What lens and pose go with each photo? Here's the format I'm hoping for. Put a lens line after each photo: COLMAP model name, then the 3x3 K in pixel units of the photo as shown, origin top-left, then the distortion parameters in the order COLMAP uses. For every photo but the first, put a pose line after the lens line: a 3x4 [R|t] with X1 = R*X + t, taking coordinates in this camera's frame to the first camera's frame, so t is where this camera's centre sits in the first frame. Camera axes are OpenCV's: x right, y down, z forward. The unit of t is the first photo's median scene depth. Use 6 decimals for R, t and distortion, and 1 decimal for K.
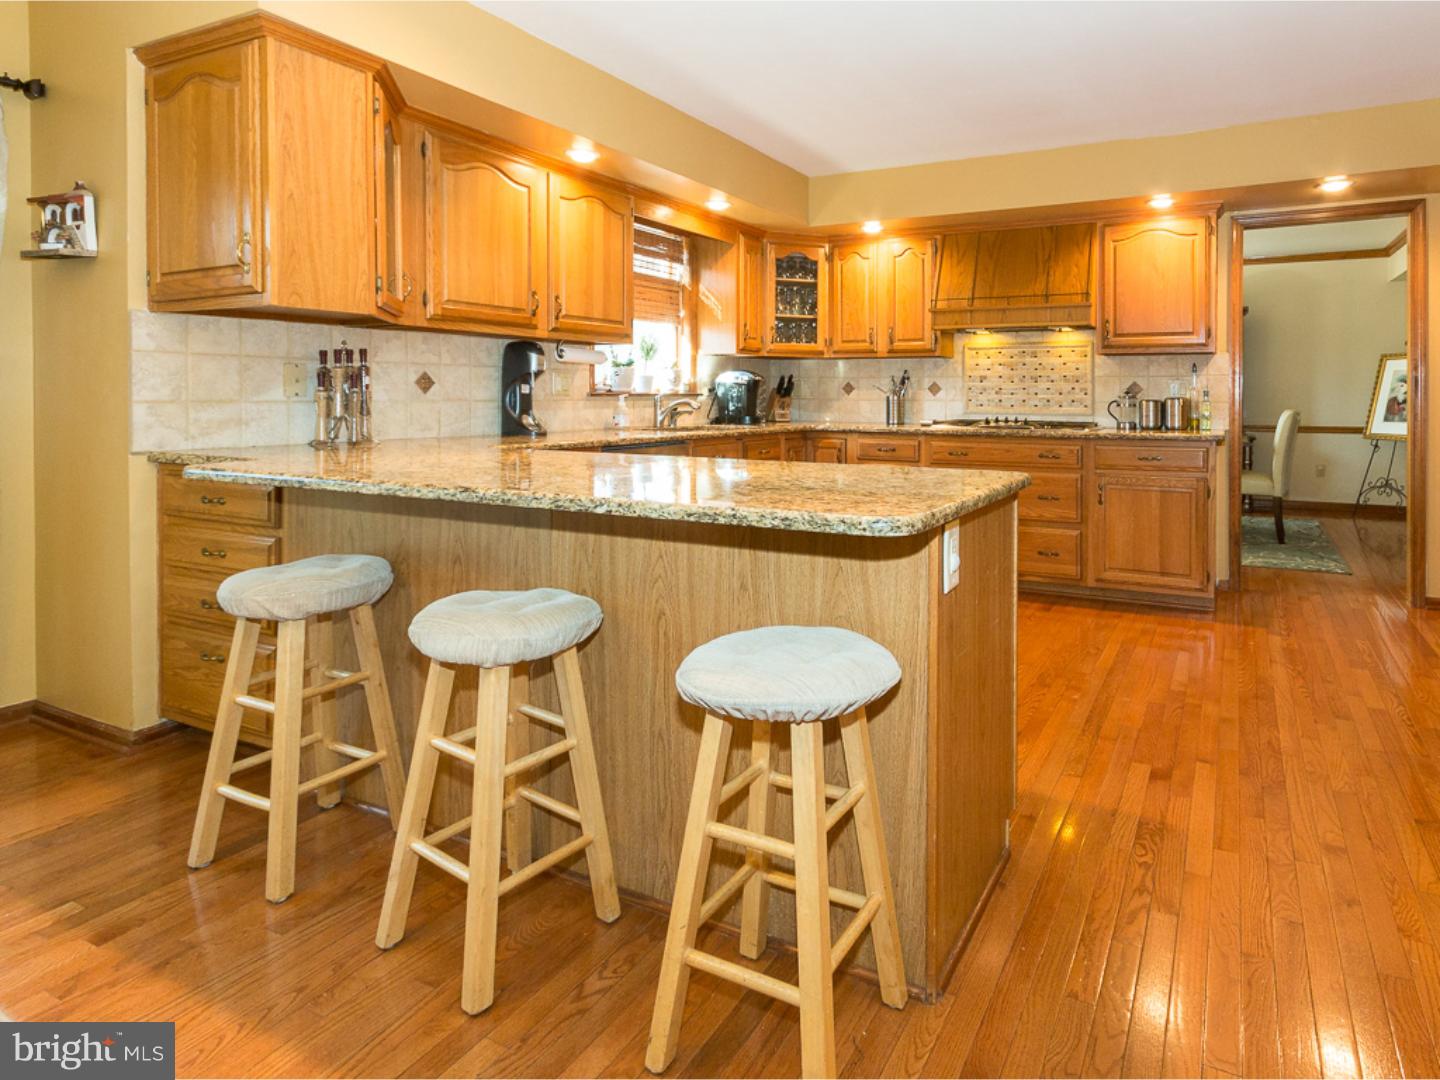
lens RADIAL K [[905.4, 0, 720.0], [0, 905.4, 540.0], [0, 0, 1]] dist [-0.001406, -0.001267]
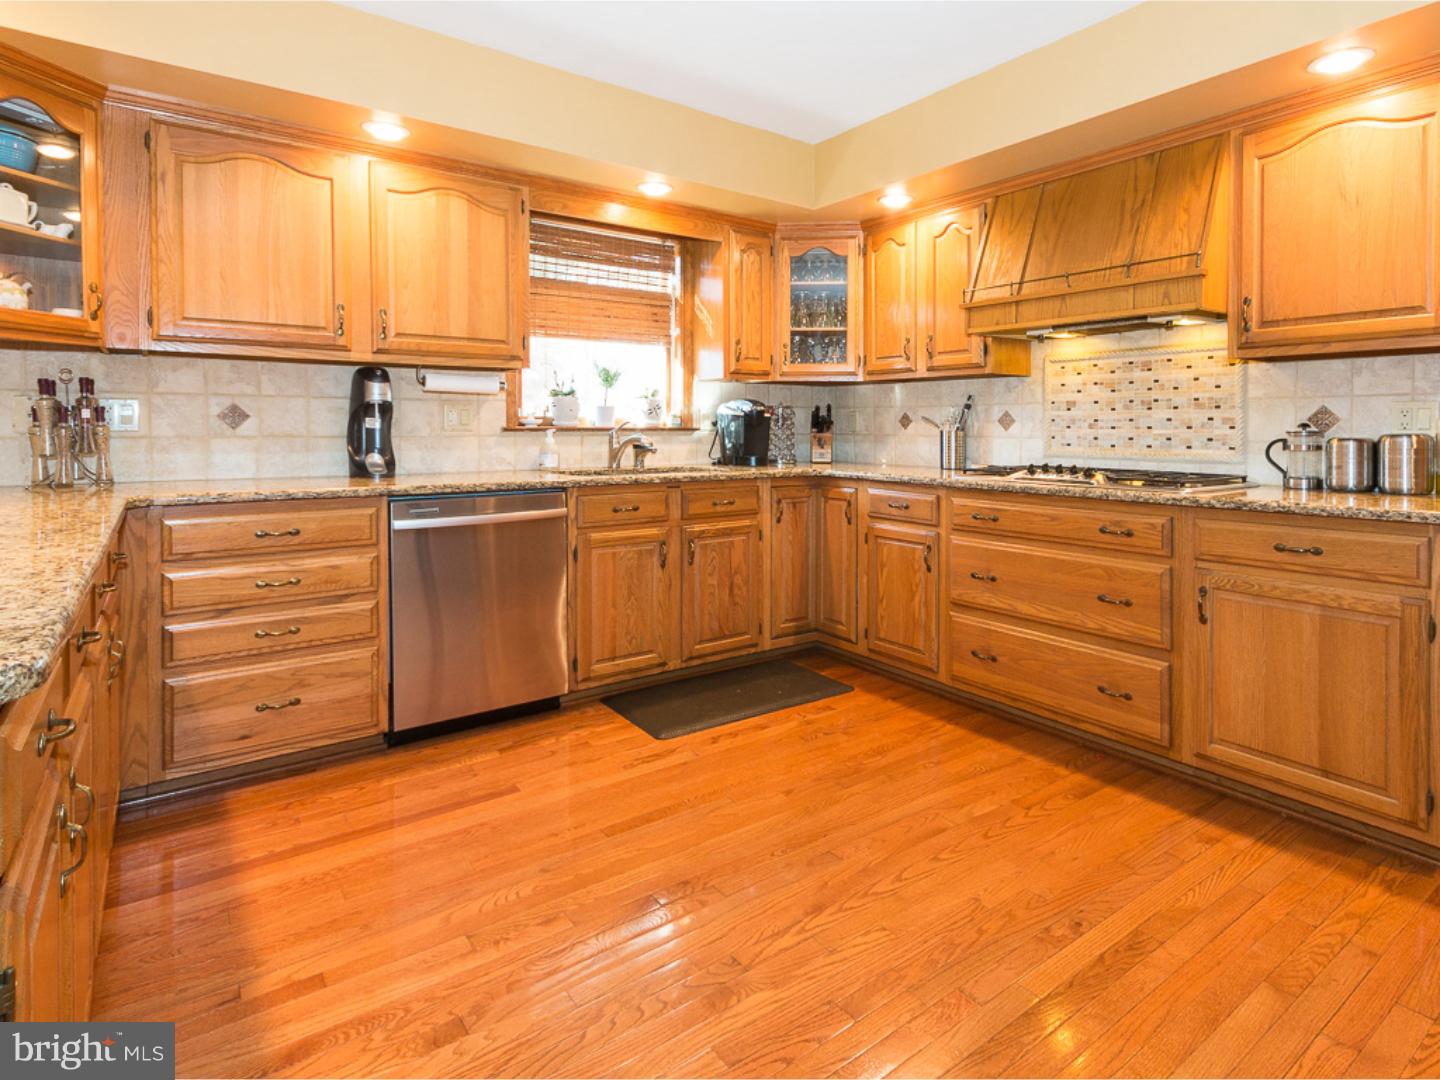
lens RADIAL K [[766.9, 0, 719.0], [0, 766.9, 522.7], [0, 0, 1]] dist [-0.000631, 0.001737]
pose [[0.903907, 0.051421, -0.424627, 0.316522], [-0.067124, 0.997500, -0.022093, -0.064708], [0.422429, 0.048473, 0.905099, 0.400000]]
